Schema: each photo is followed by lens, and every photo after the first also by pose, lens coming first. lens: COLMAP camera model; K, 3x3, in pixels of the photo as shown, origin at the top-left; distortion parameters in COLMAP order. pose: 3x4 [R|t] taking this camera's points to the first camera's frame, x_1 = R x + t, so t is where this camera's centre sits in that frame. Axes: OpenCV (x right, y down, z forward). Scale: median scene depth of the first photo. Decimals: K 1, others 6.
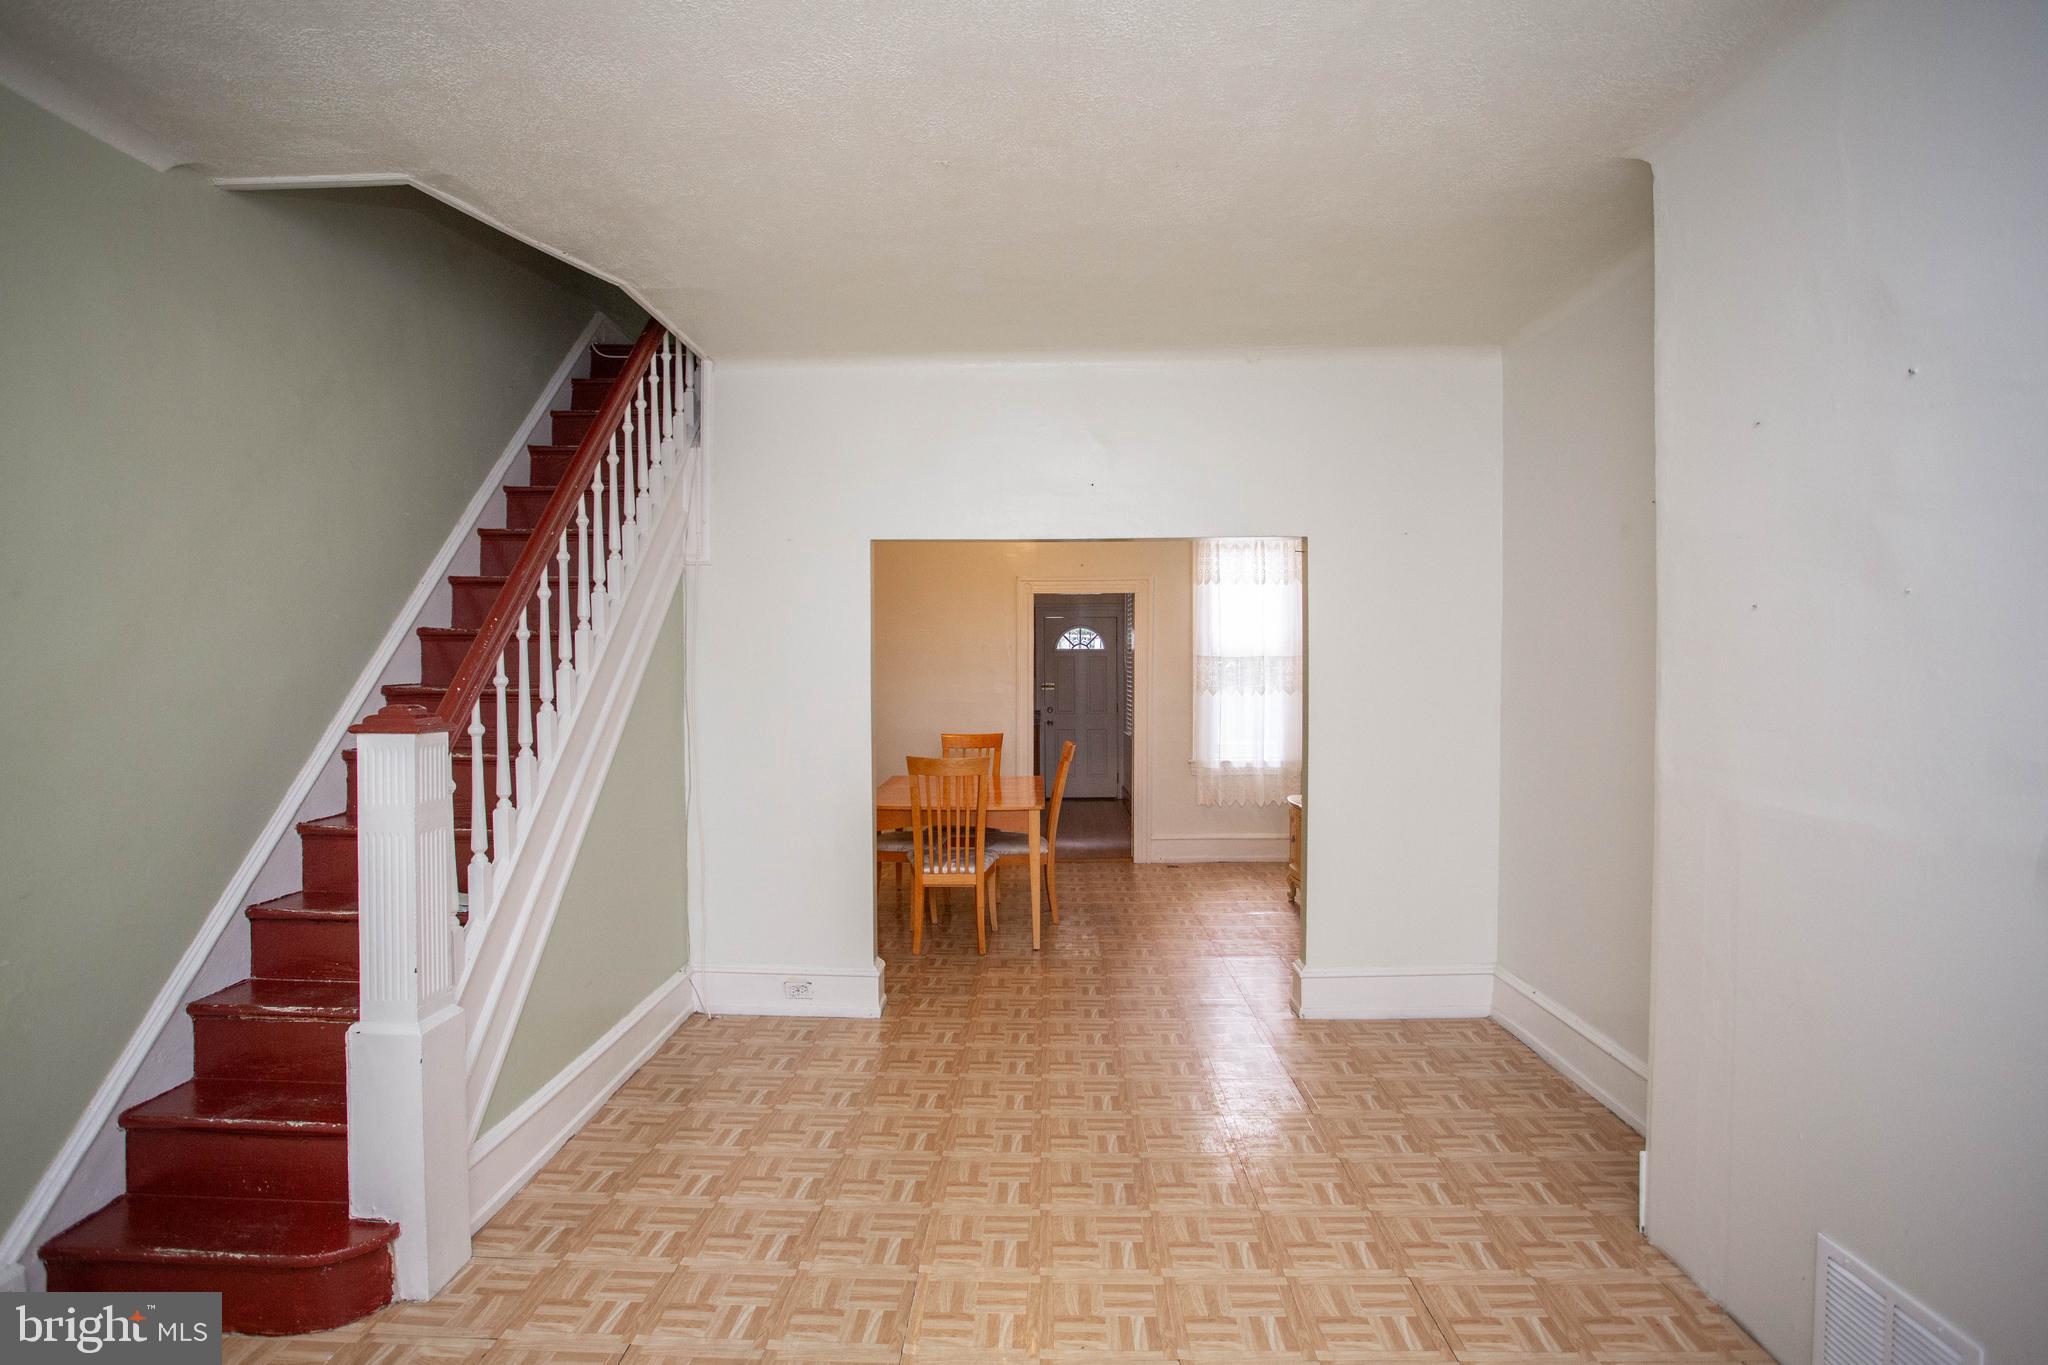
lens RADIAL K [[1006.2, 0, 992.2], [0, 1006.2, 683.4], [0, 0, 1]] dist [-0.078144, 0.034810]
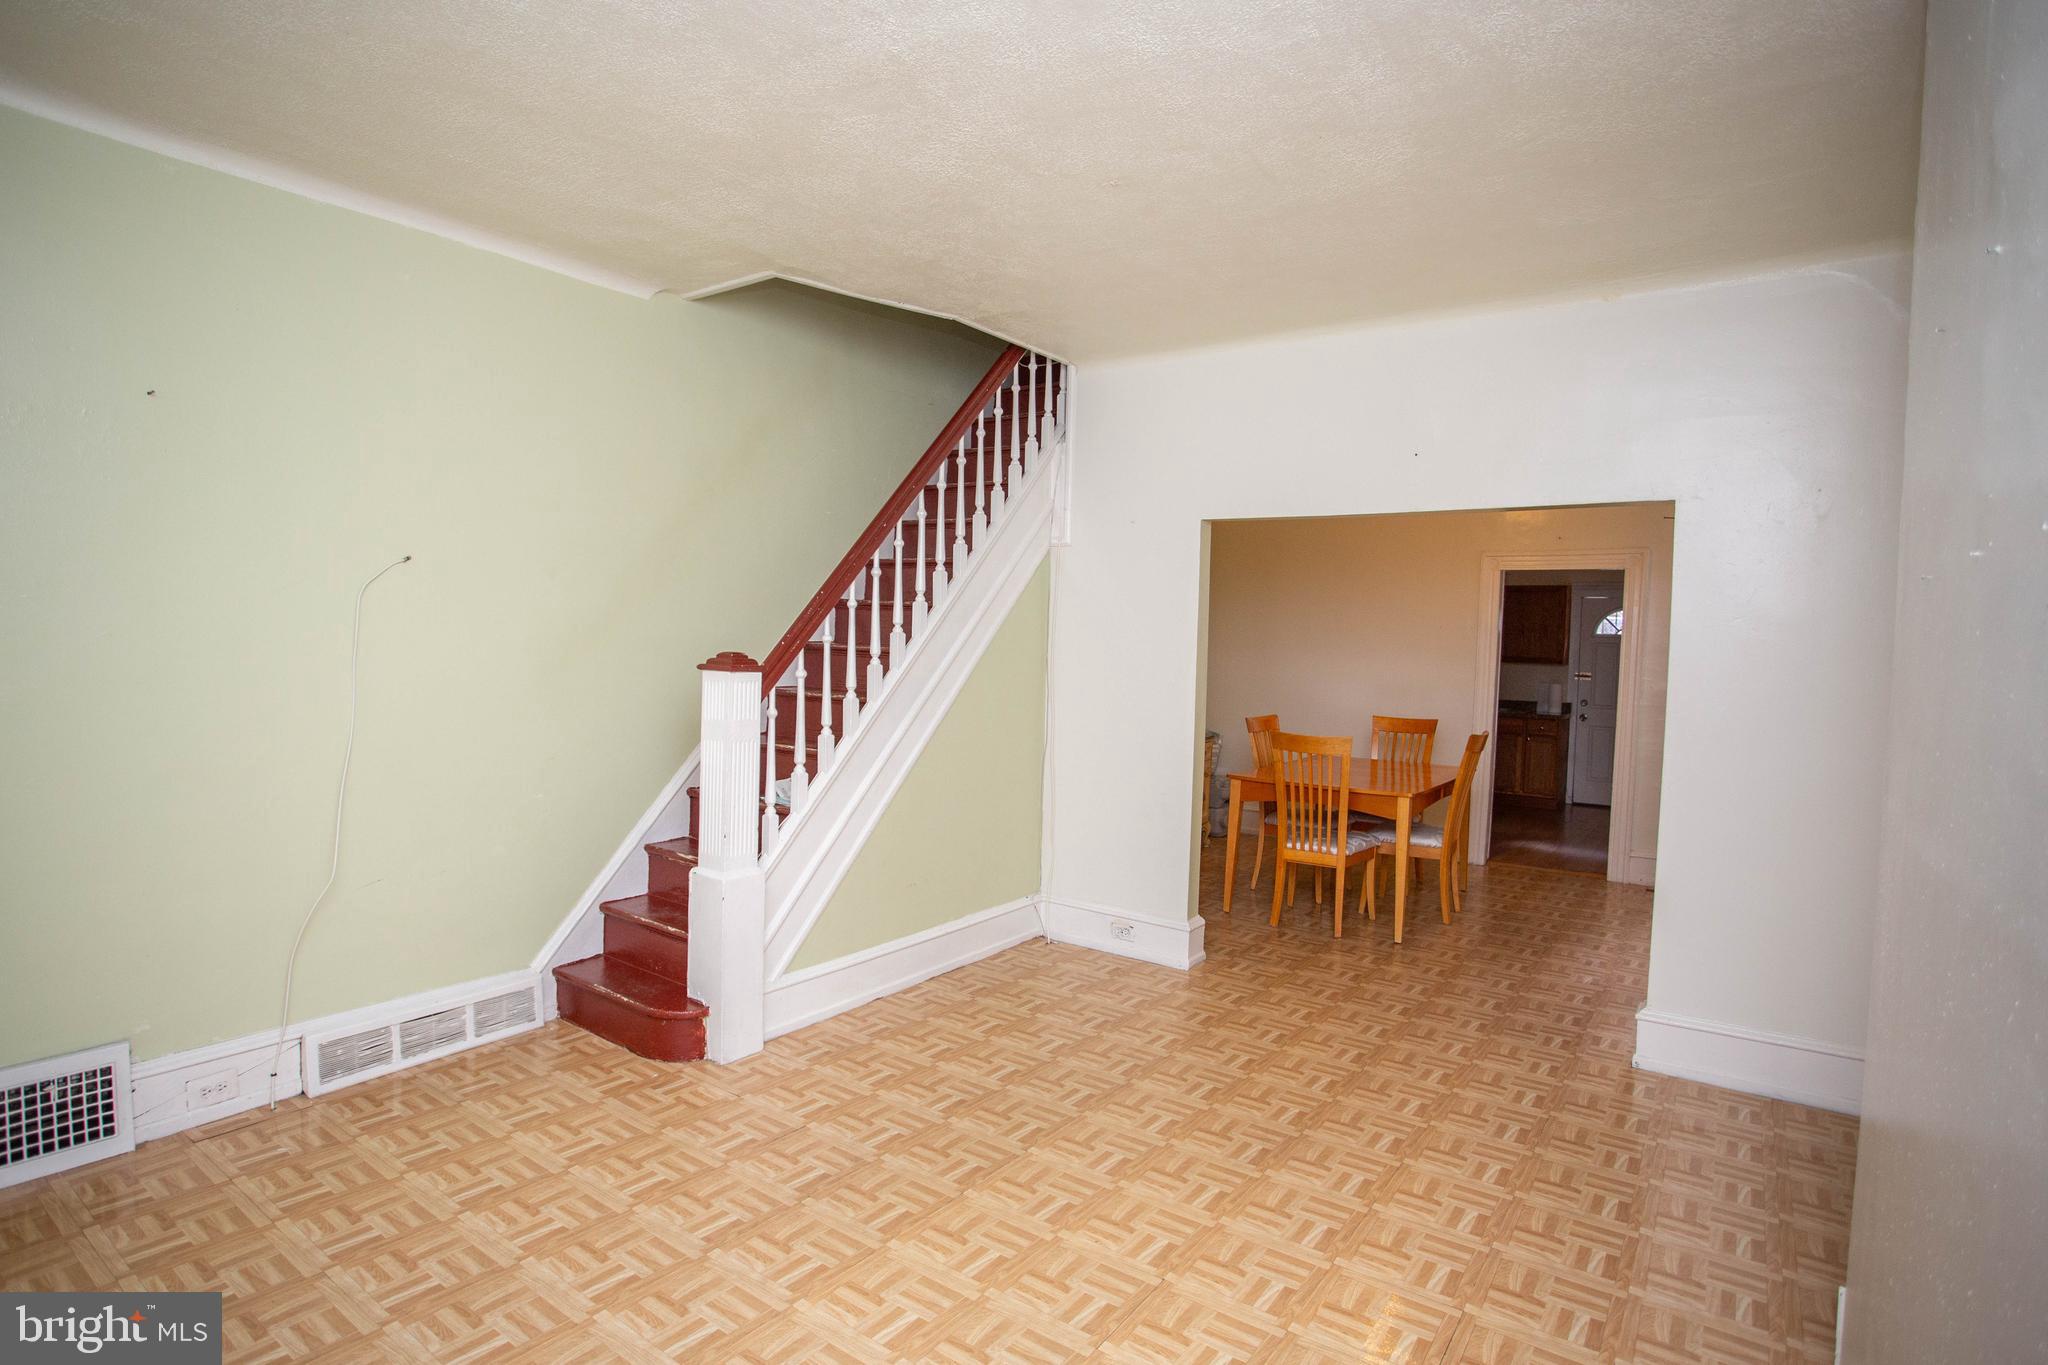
lens RADIAL K [[1017.6, 0, 991.1], [0, 1017.6, 680.2], [0, 0, 1]] dist [-0.091687, 0.039639]
pose [[0.829653, 0.050195, -0.556019, 0.291354], [-0.039522, 0.998732, 0.031189, 0.001150], [0.556879, -0.003901, 0.830584, -0.007413]]
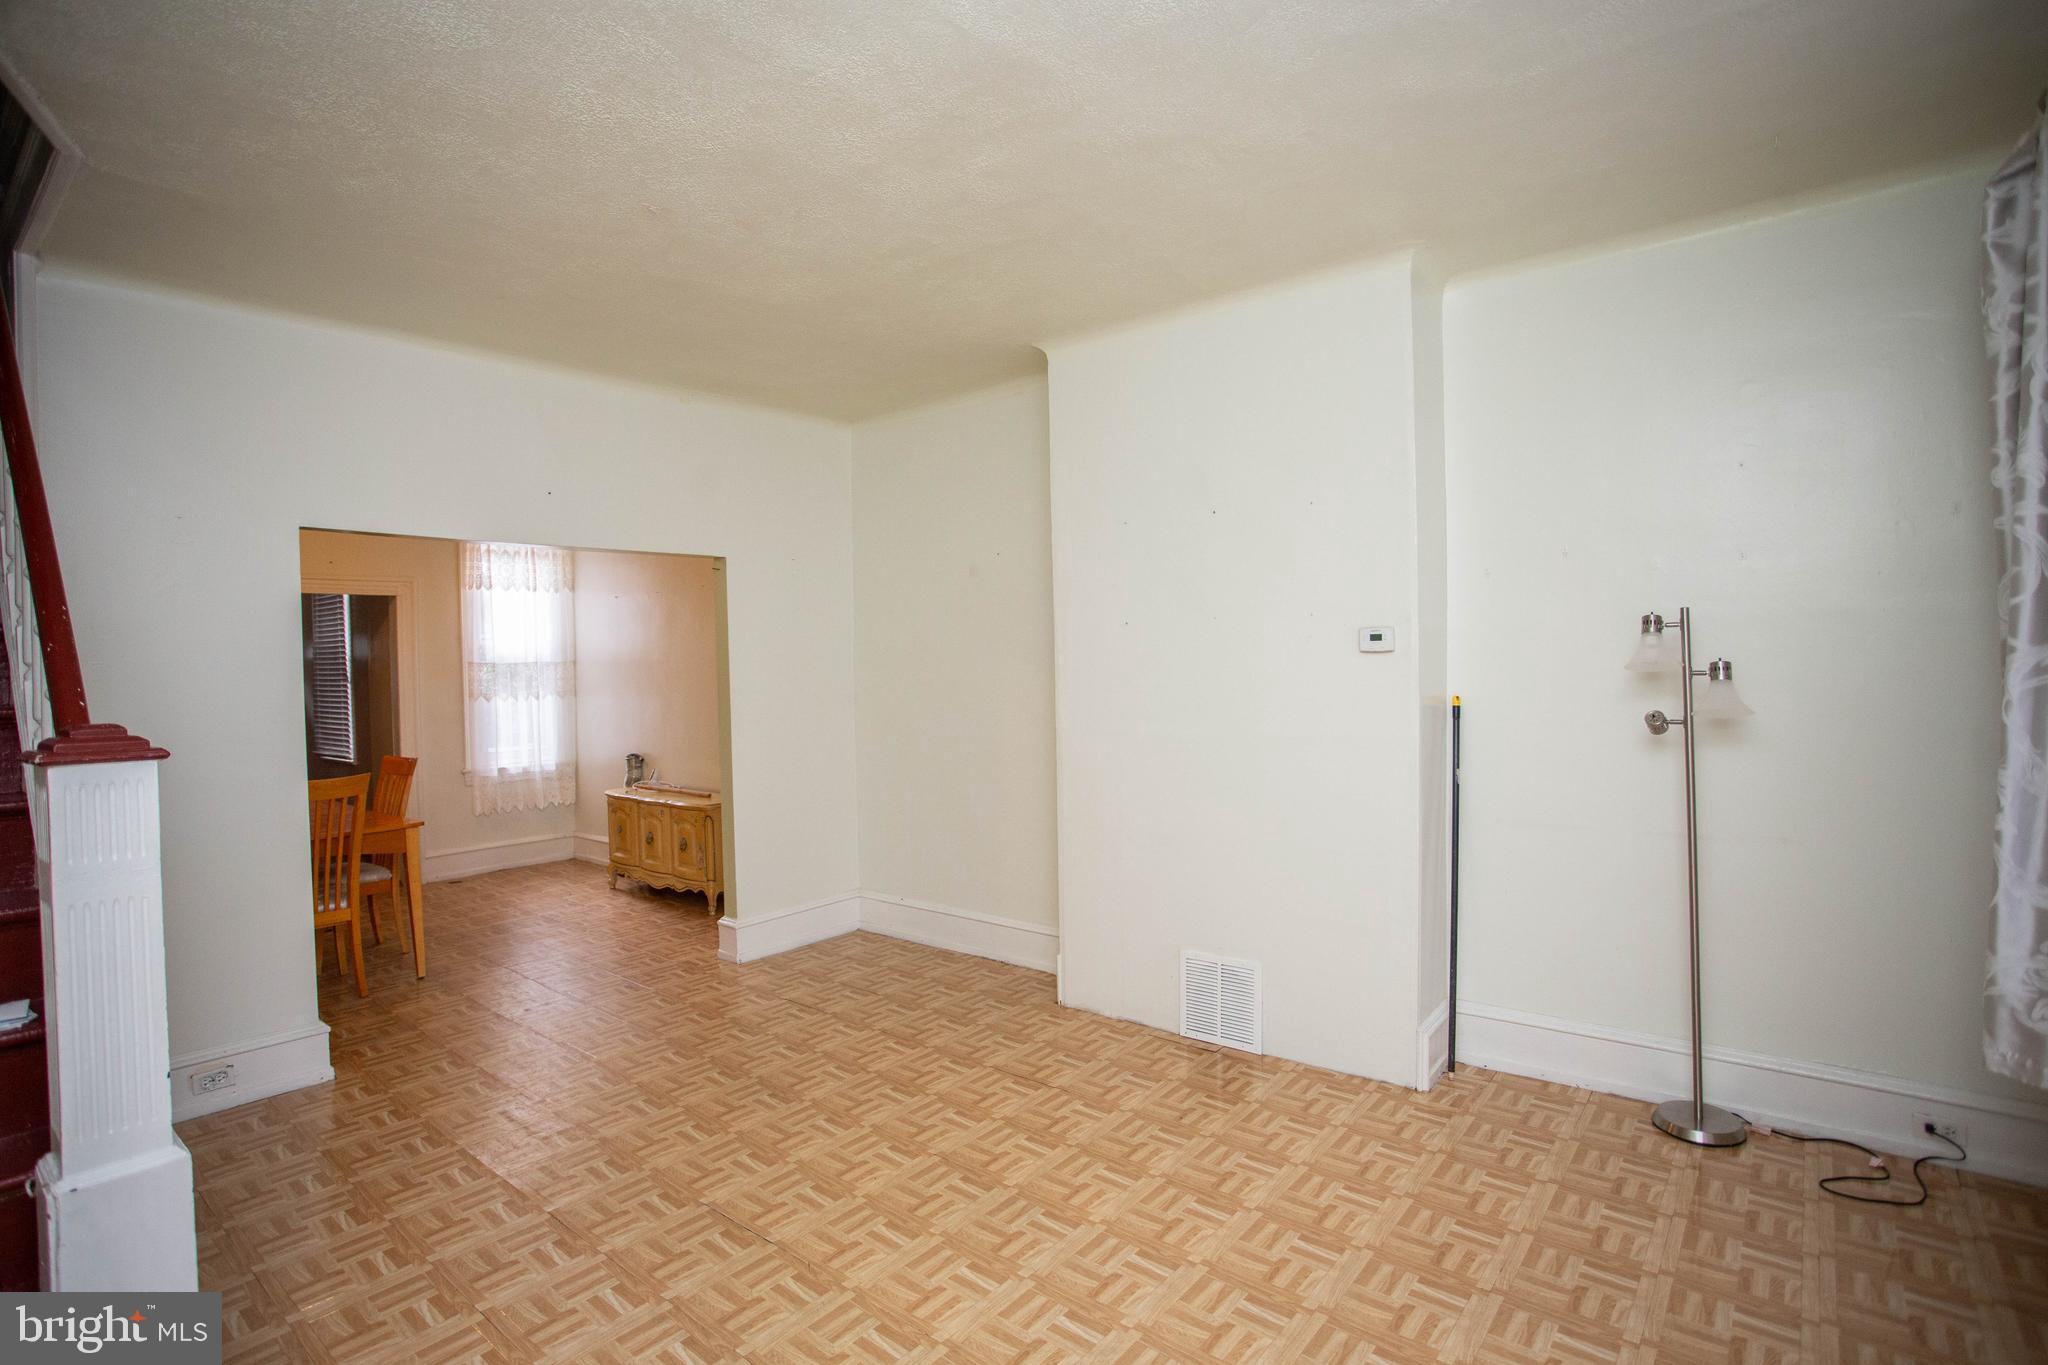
lens RADIAL K [[1006.2, 0, 992.2], [0, 1006.2, 683.4], [0, 0, 1]] dist [-0.078144, 0.034810]
pose [[0.616493, -0.027772, 0.786870, -0.410042], [0.034489, 0.999371, 0.008251, 0.004365], [-0.786605, 0.022052, 0.617063, 0.020369]]
